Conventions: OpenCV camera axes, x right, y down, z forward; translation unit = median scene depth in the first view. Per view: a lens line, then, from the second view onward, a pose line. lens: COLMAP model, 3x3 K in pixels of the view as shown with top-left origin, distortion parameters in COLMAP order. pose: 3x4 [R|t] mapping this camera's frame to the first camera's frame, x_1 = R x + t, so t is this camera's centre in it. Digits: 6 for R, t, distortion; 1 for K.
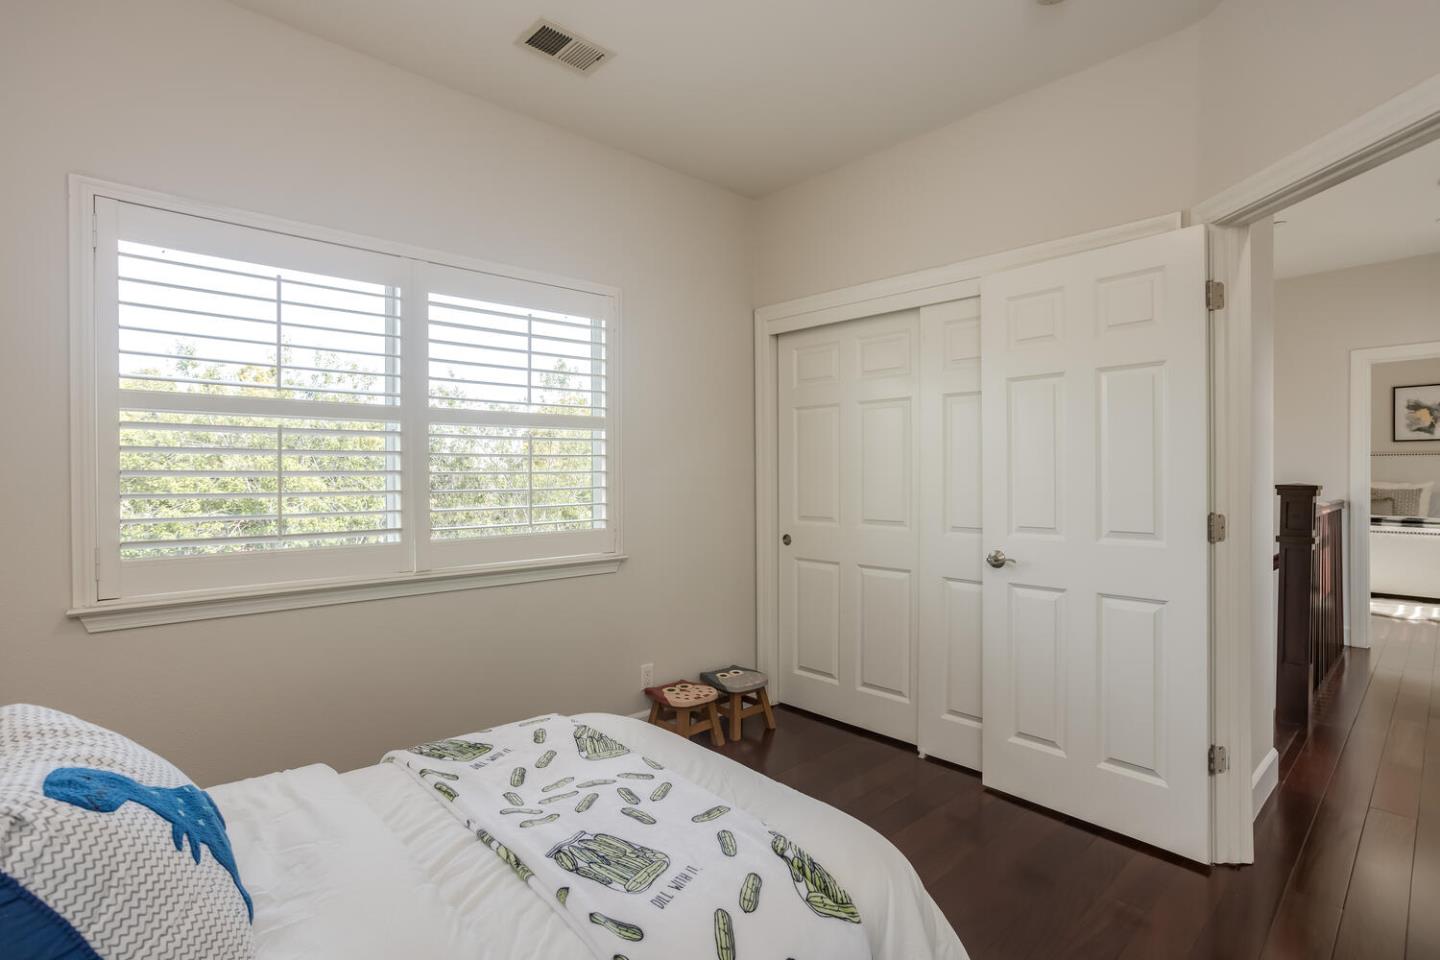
lens RADIAL K [[670.2, 0, 710.0], [0, 670.2, 479.0], [0, 0, 1]] dist [-0.035944, 0.006125]
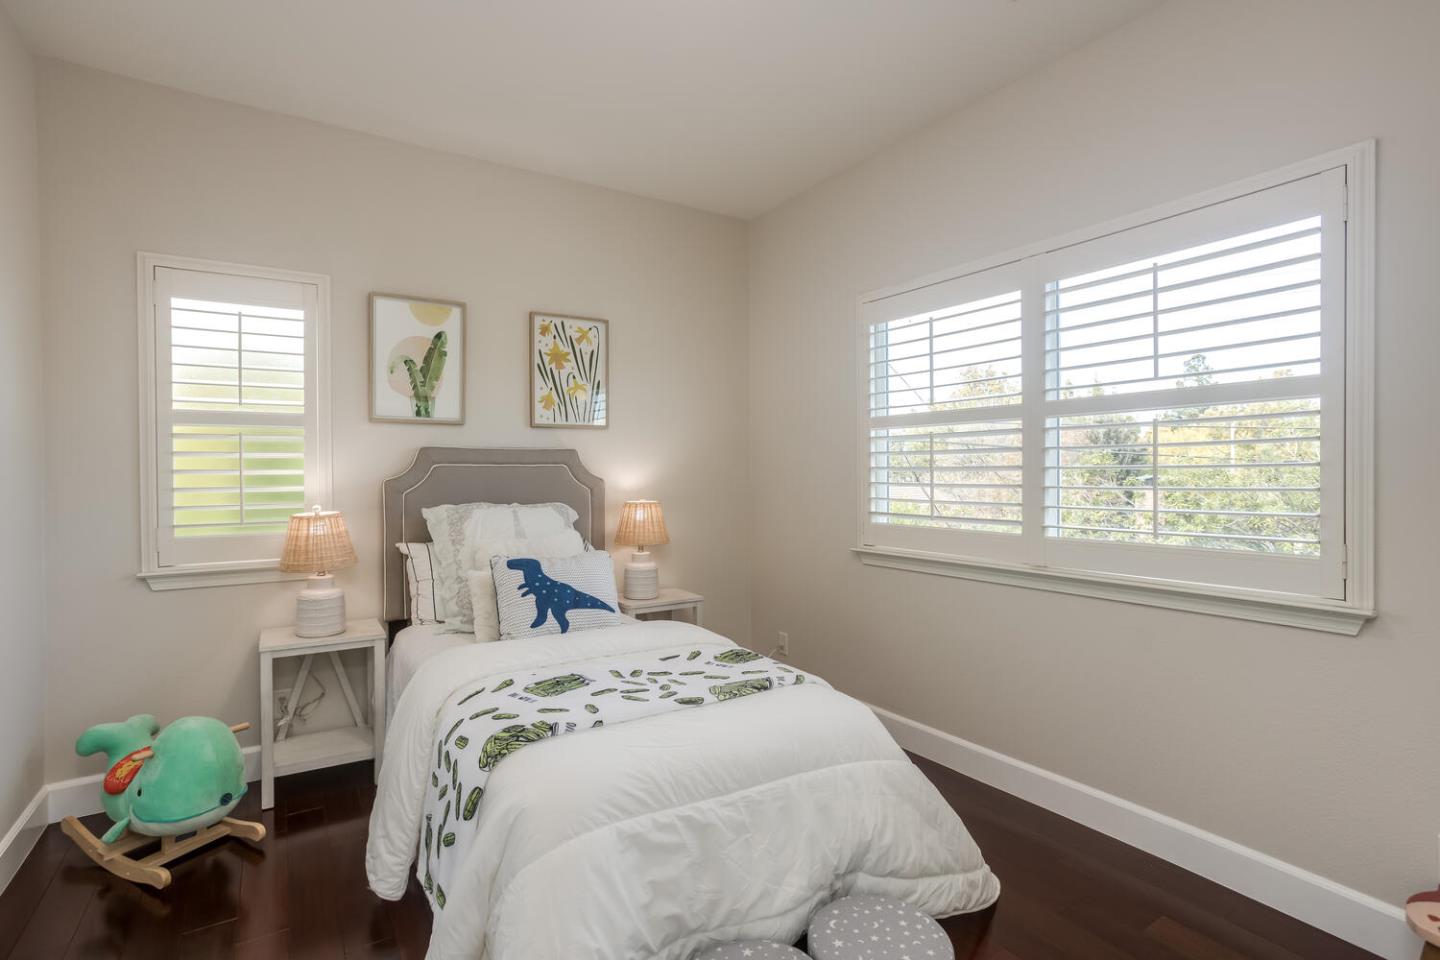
lens RADIAL K [[670.2, 0, 711.9], [0, 670.2, 477.5], [0, 0, 1]] dist [-0.035944, 0.006125]
pose [[-0.133912, 0.011715, -0.990924, 0.709325], [0.000159, 0.999930, 0.011800, -0.007151], [0.990993, 0.001422, -0.133905, 0.737498]]
